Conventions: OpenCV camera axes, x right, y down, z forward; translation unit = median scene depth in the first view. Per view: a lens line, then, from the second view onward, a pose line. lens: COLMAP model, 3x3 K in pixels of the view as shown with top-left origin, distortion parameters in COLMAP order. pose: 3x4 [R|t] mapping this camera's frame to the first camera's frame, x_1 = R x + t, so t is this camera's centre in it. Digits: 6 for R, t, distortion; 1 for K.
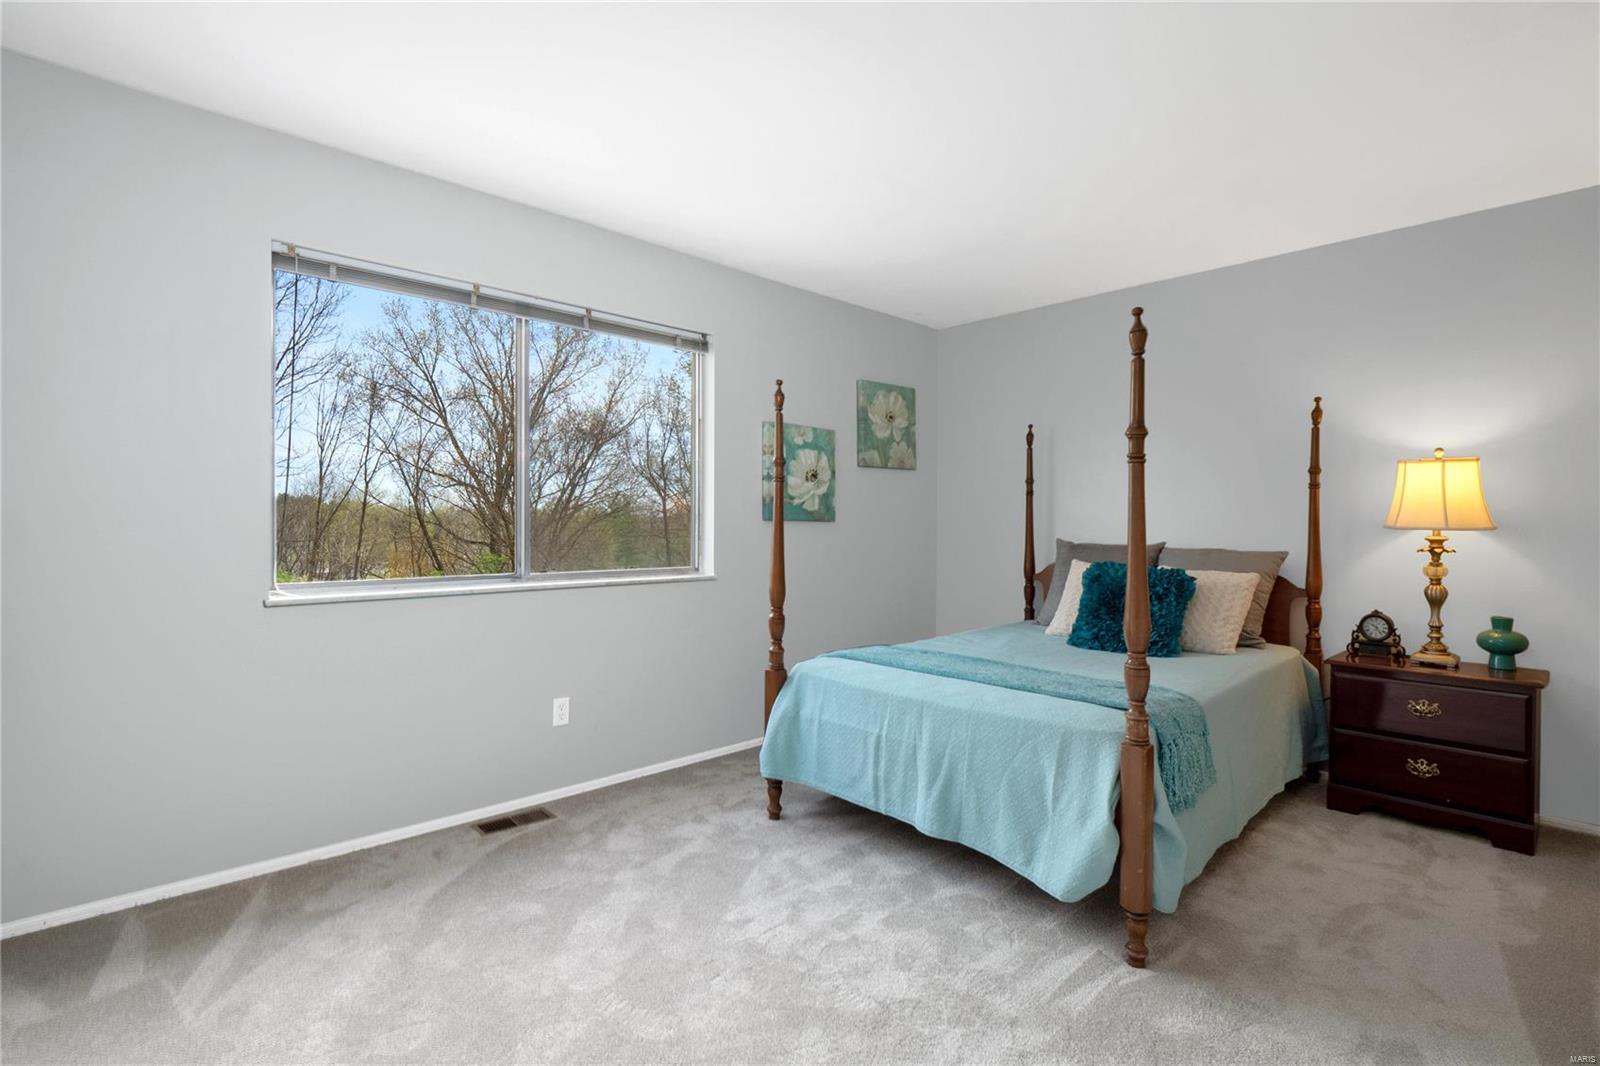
lens RADIAL K [[768.7, 0, 799.0], [0, 768.7, 526.1], [0, 0, 1]] dist [-0.005998, -0.001562]
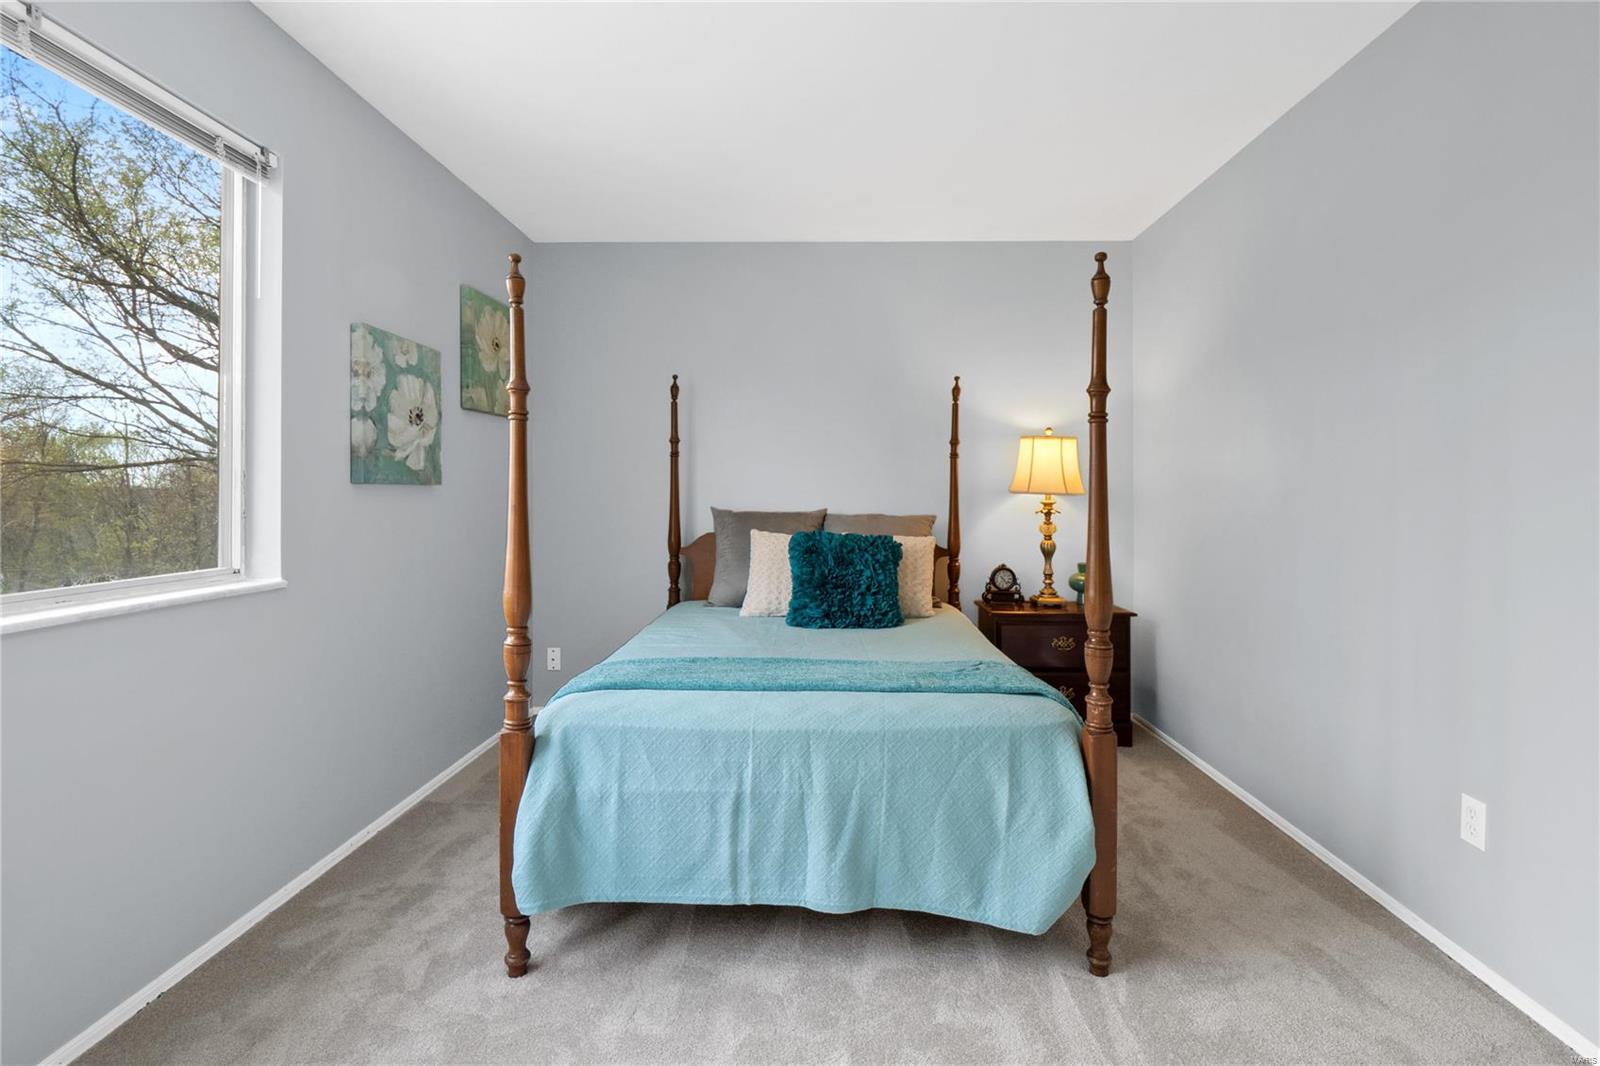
lens RADIAL K [[768.7, 0, 769.6], [0, 768.7, 493.5], [0, 0, 1]] dist [-0.005998, -0.001562]
pose [[0.698601, -0.002625, 0.715507, -0.342183], [0.001532, 0.999996, 0.002173, -0.000628], [-0.715510, -0.000422, 0.698602, 0.453997]]
